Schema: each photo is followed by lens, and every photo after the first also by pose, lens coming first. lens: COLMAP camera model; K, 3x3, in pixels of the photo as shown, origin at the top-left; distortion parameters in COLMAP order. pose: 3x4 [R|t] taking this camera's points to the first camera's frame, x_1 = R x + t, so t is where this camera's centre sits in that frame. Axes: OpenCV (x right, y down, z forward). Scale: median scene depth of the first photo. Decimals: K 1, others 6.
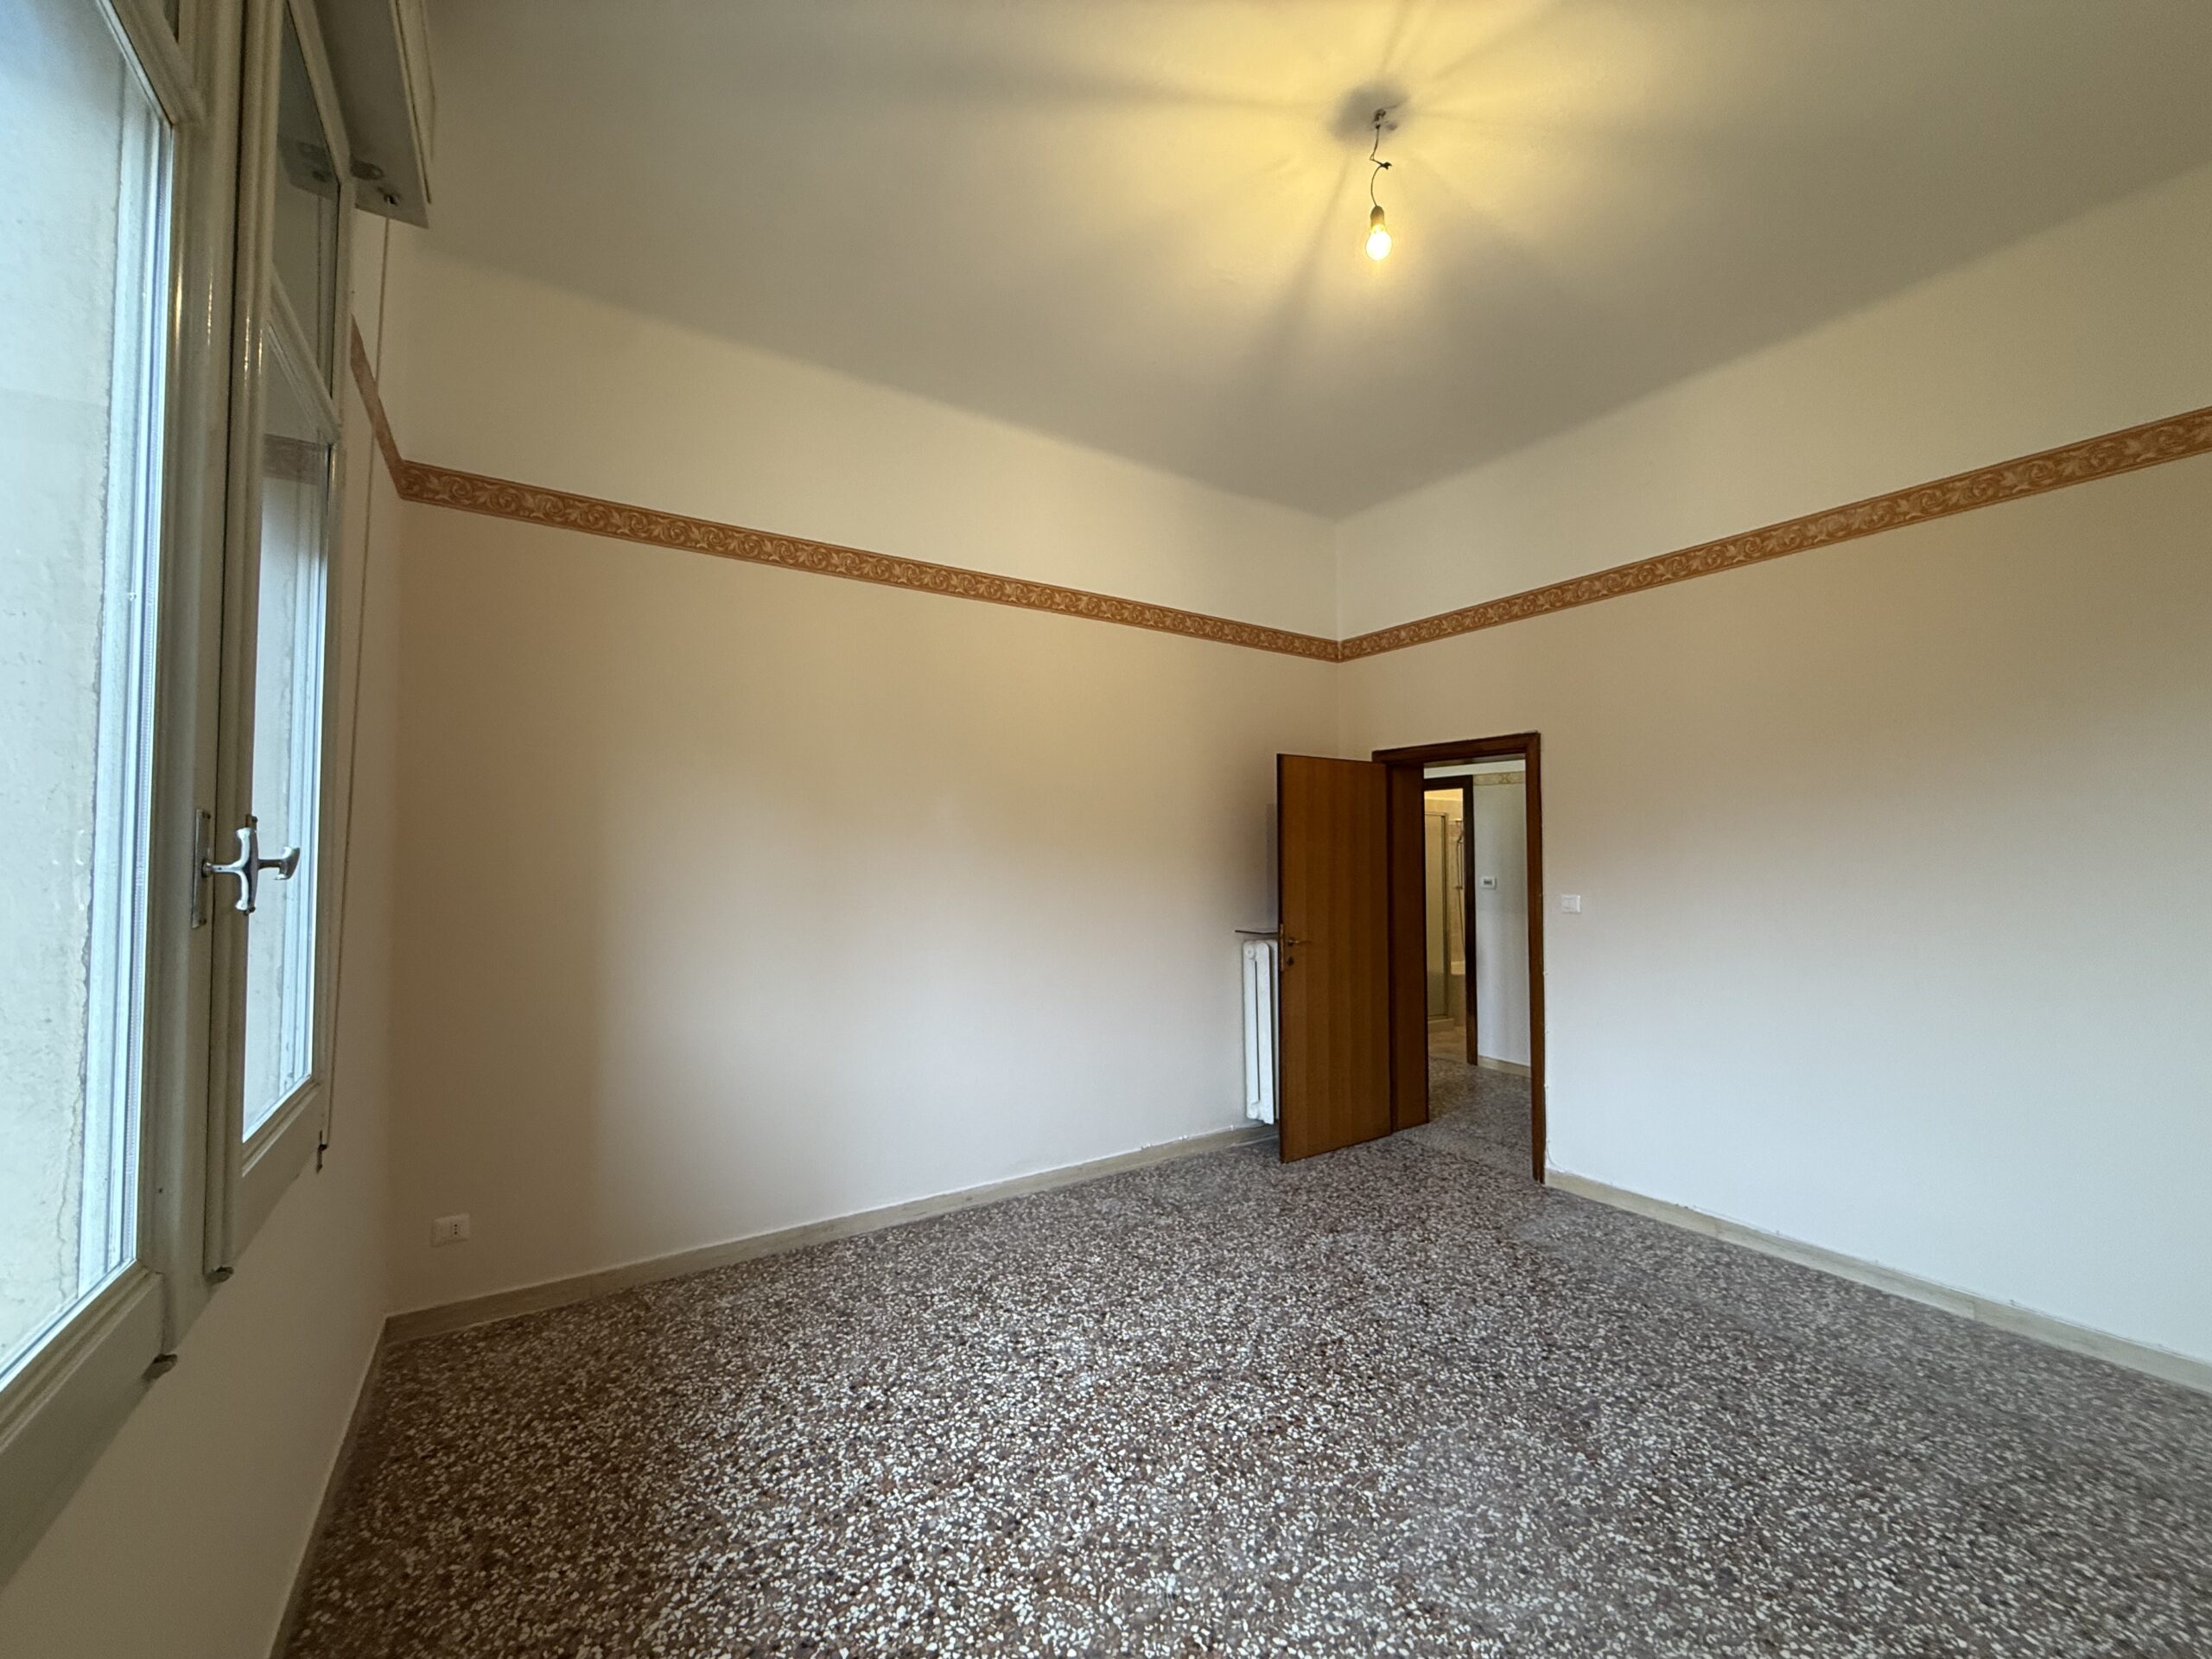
lens RADIAL K [[875.9, 0, 1102.0], [0, 875.9, 825.7], [0, 0, 1]] dist [0.000532, -0.000007]
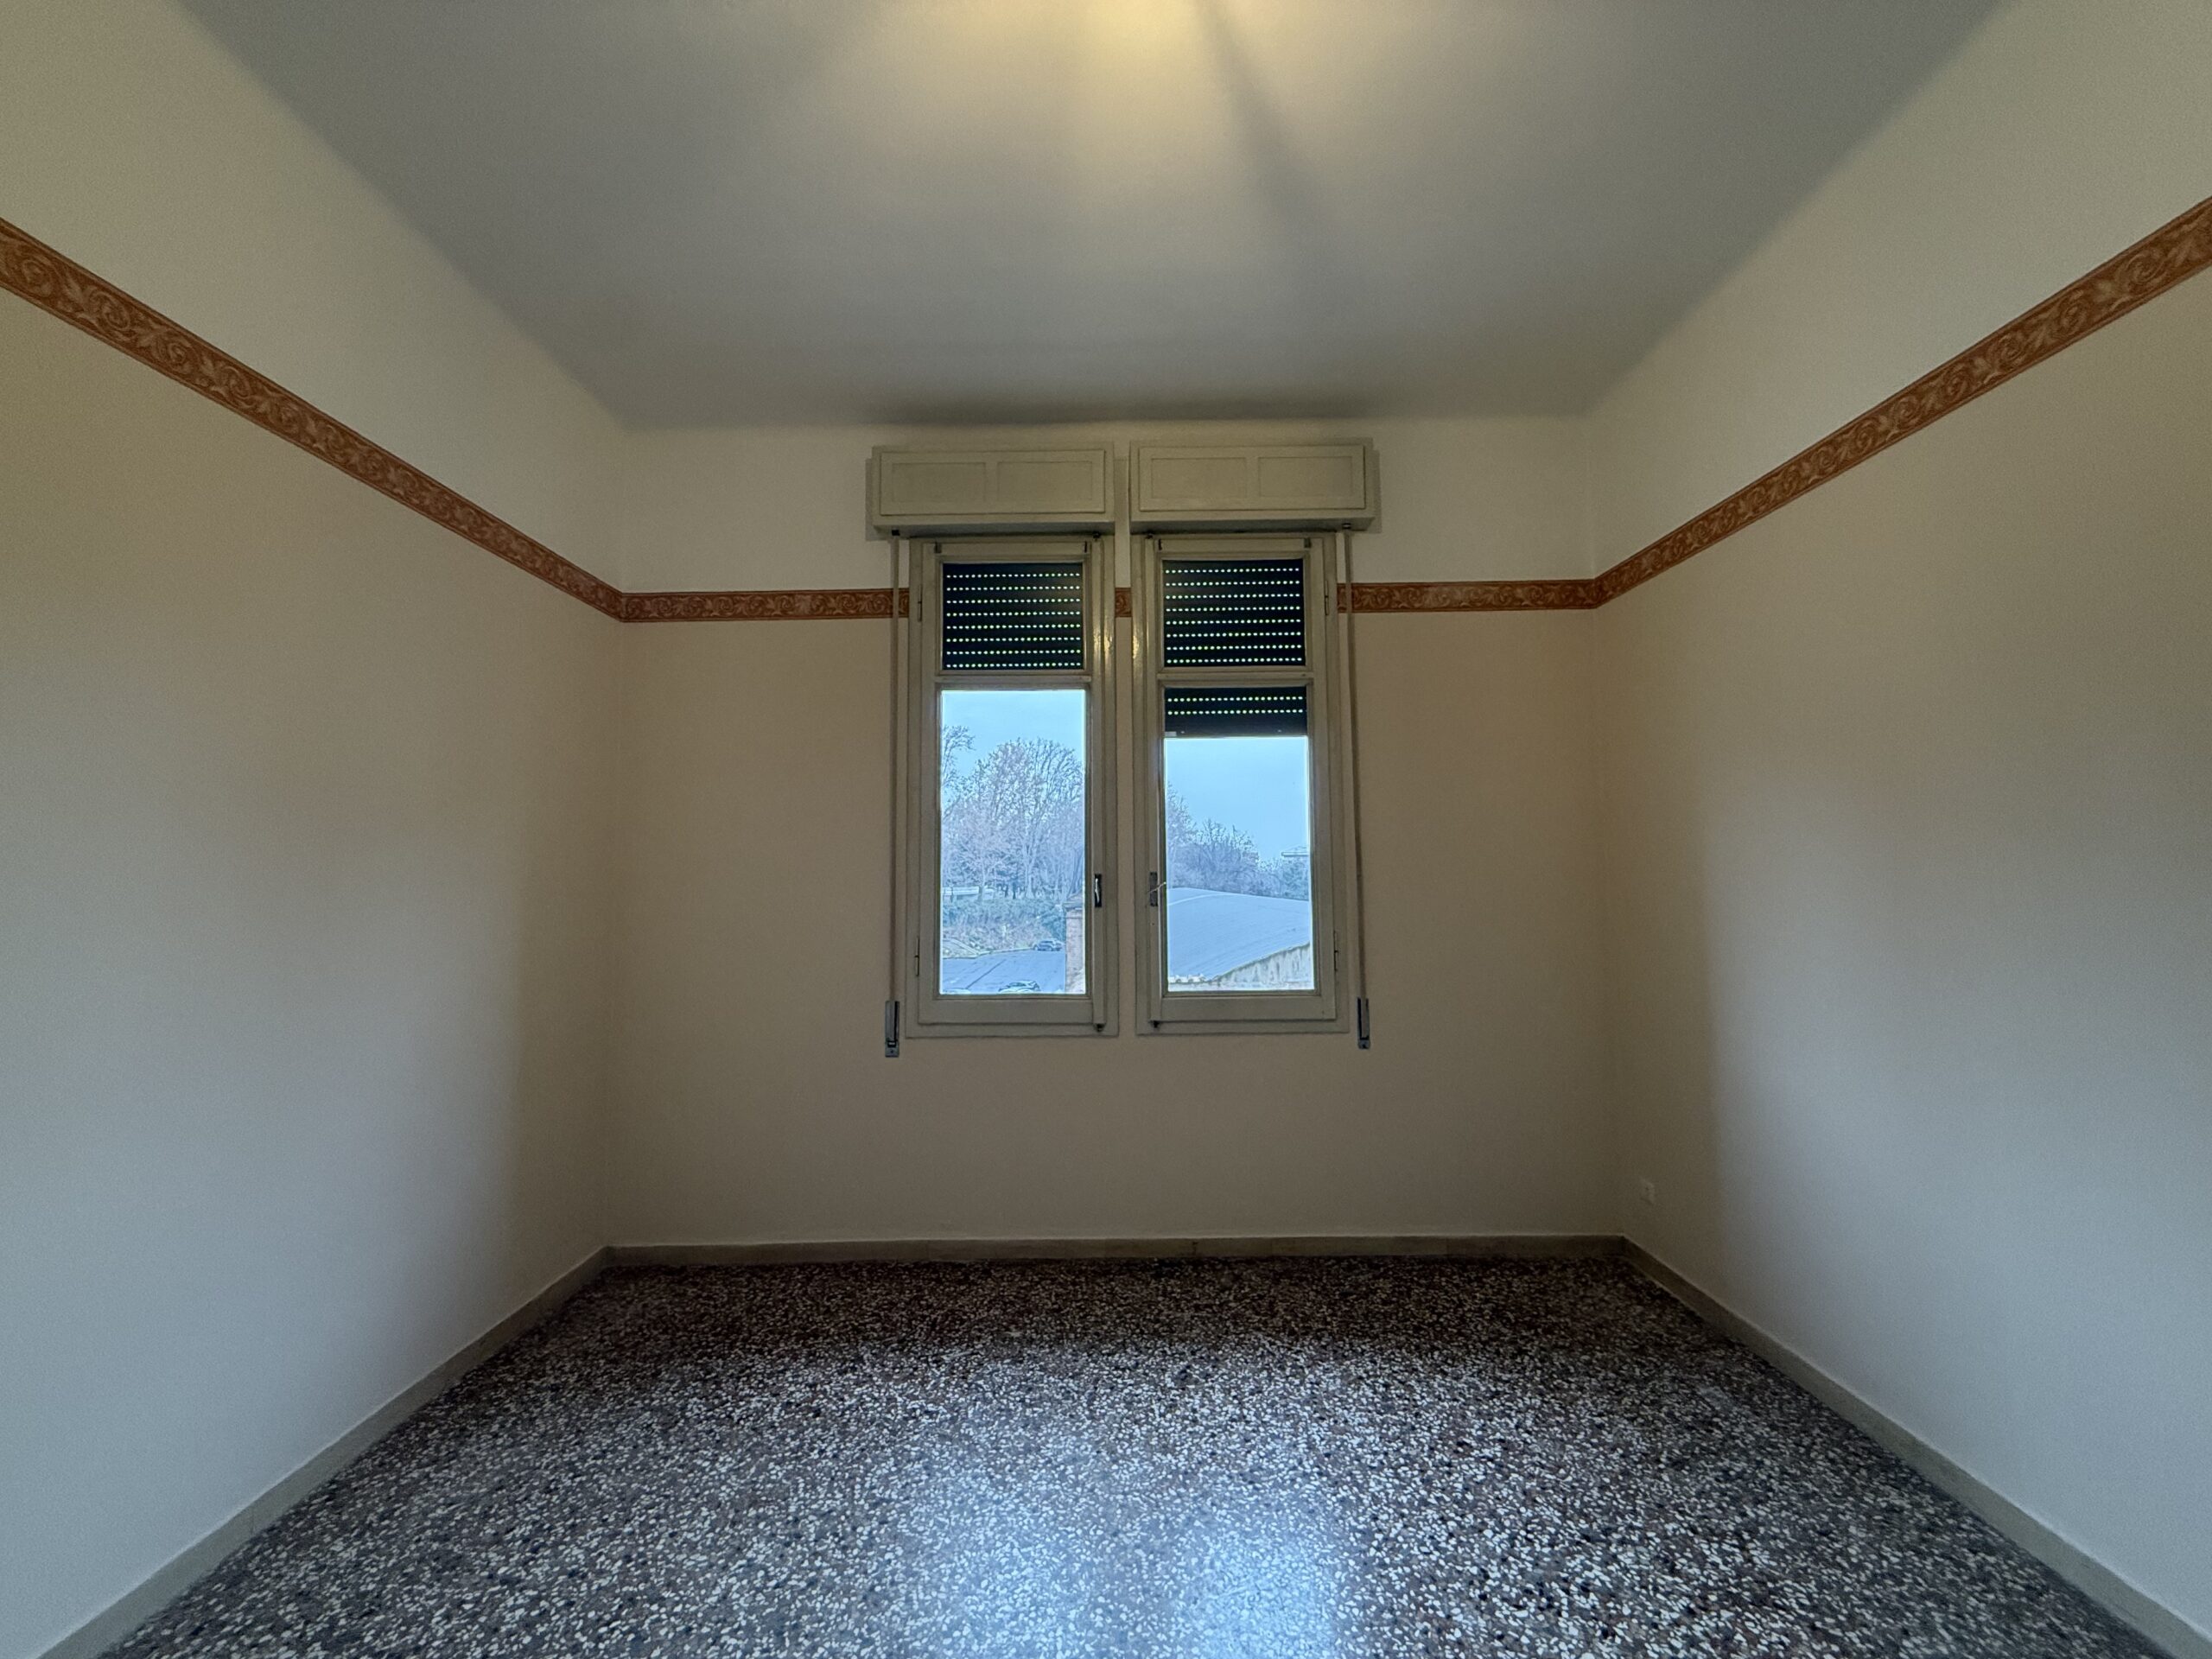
lens RADIAL K [[875.9, 0, 1102.0], [0, 875.9, 825.7], [0, 0, 1]] dist [0.000532, -0.000007]
pose [[-0.549353, -0.046288, -0.834307, 0.847871], [0.043457, 0.995531, -0.083847, 0.037226], [0.834459, -0.082318, -0.544887, 1.310674]]
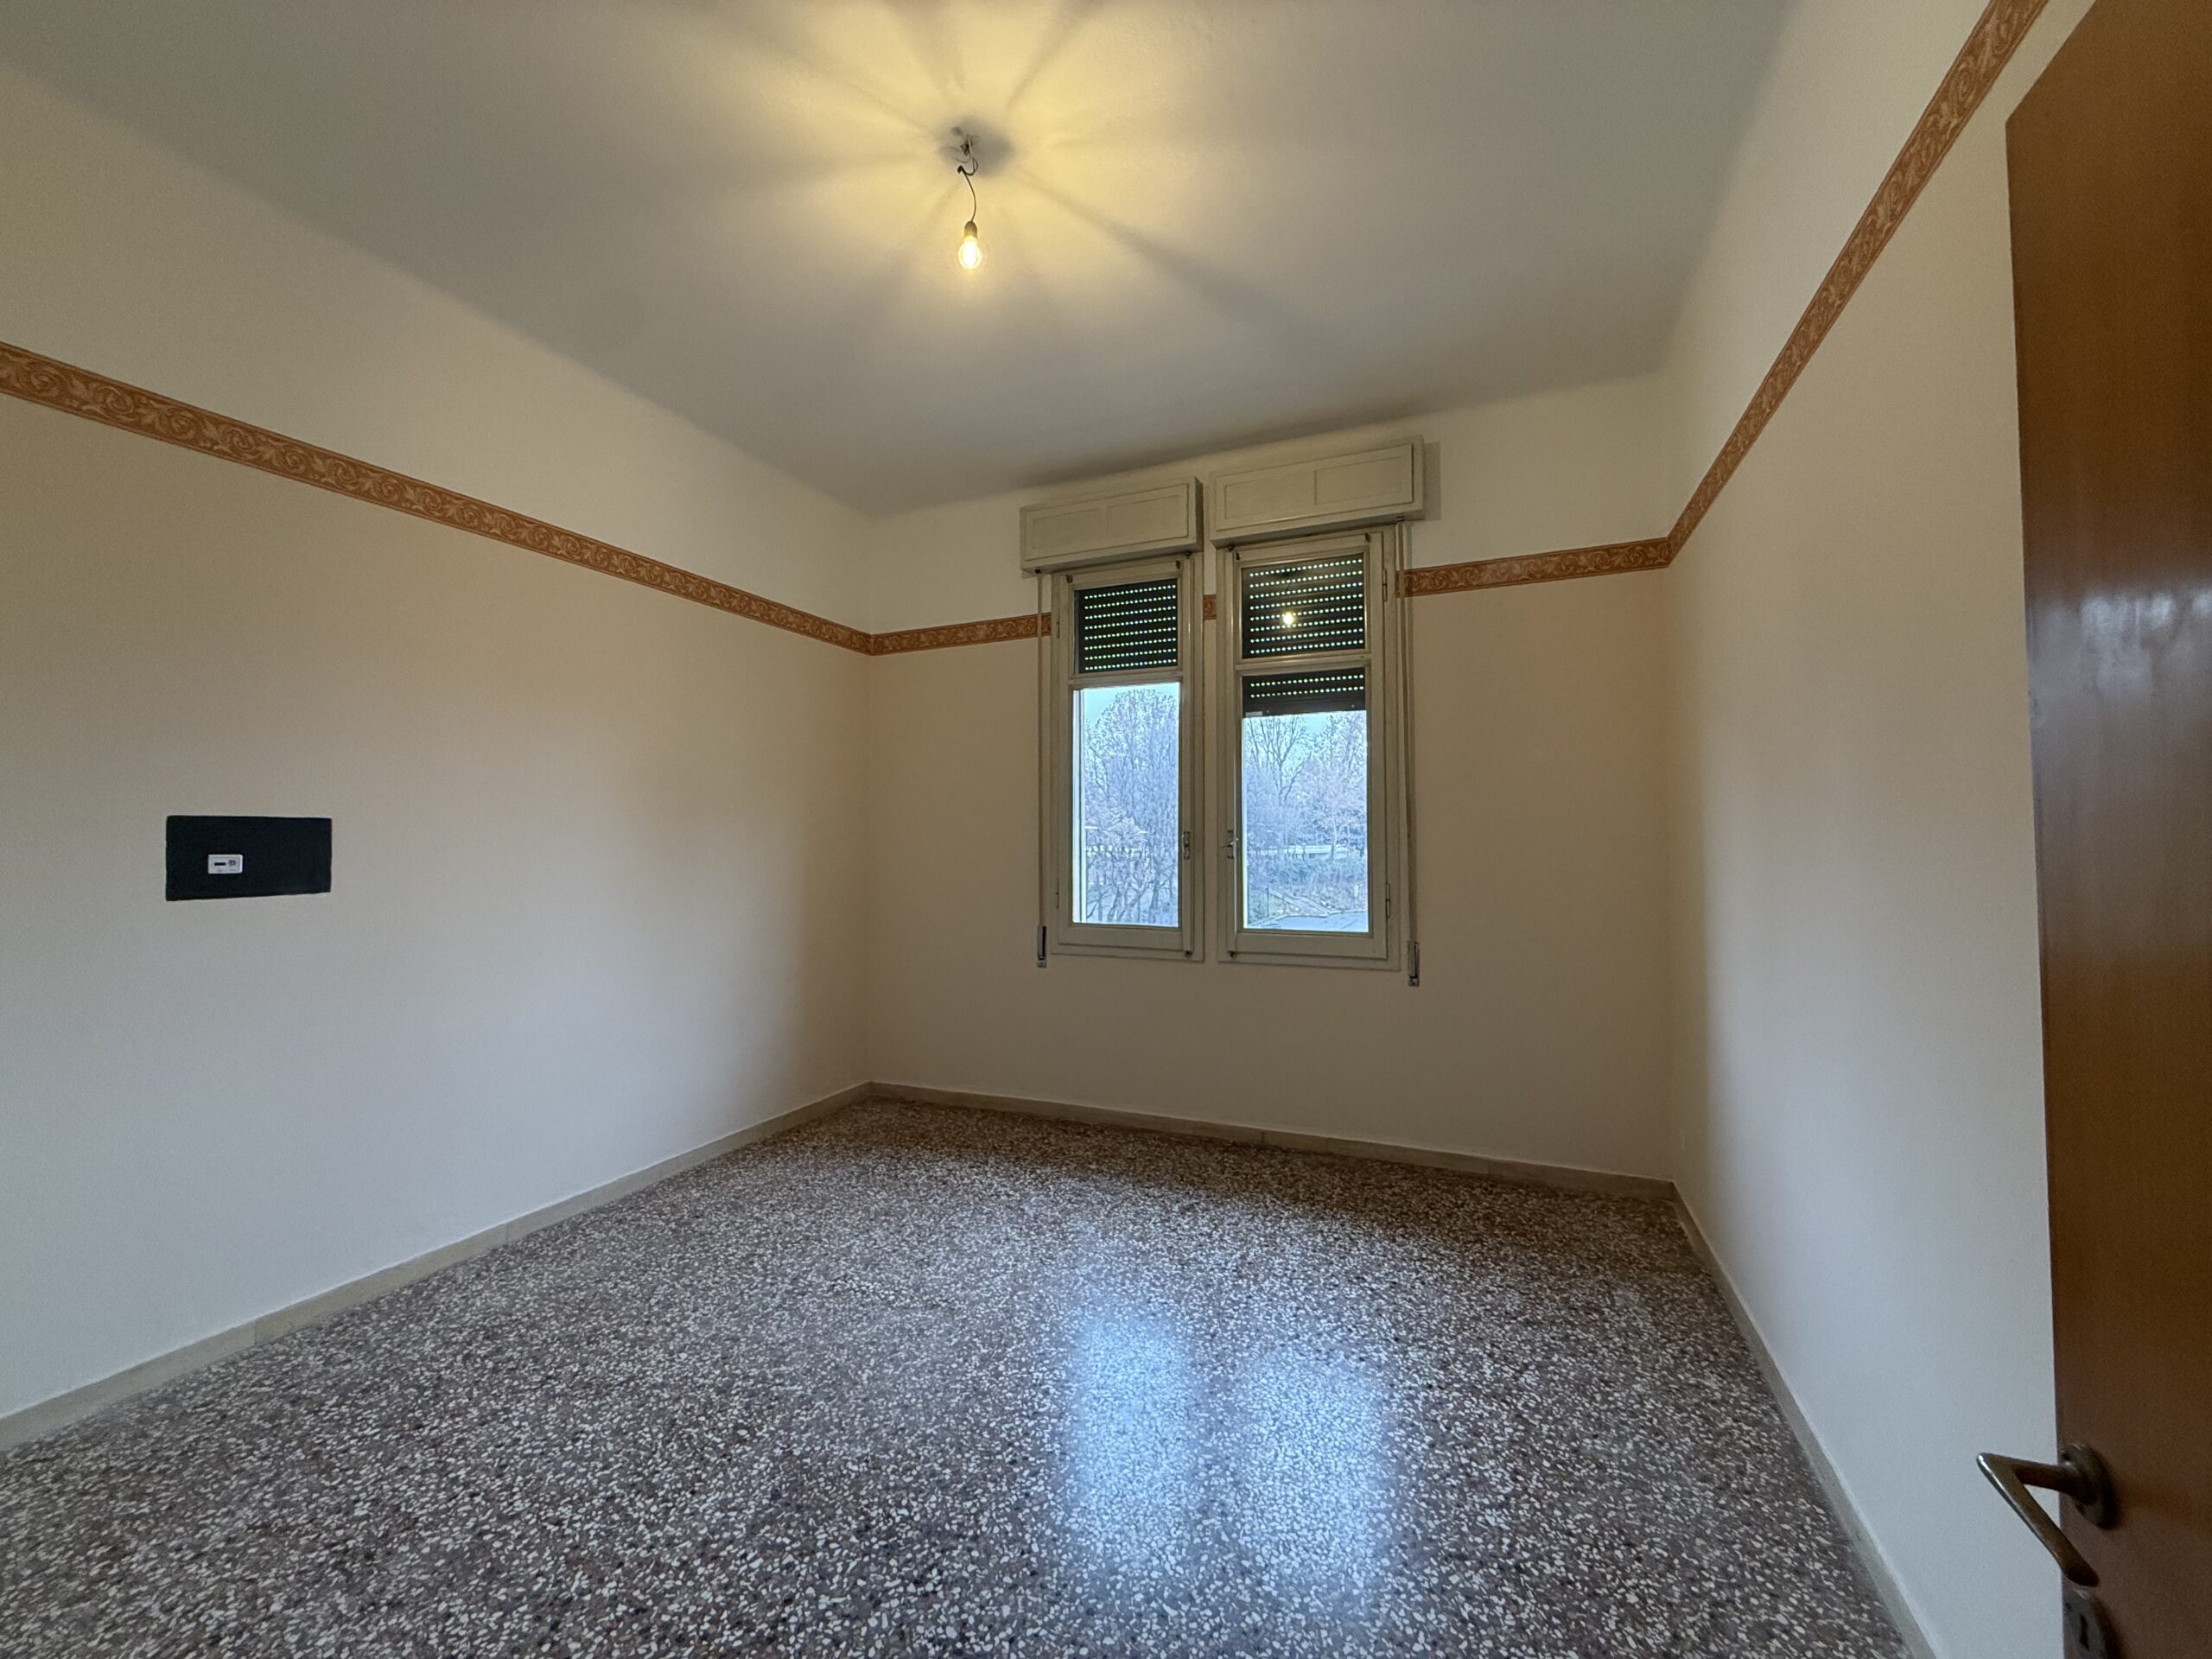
lens RADIAL K [[875.9, 0, 1102.0], [0, 875.9, 825.7], [0, 0, 1]] dist [0.000532, -0.000007]
pose [[-0.832743, -0.006074, -0.553627, 0.775470], [0.026400, 0.998367, -0.050664, 0.071877], [0.553030, -0.056806, -0.831222, 1.958534]]
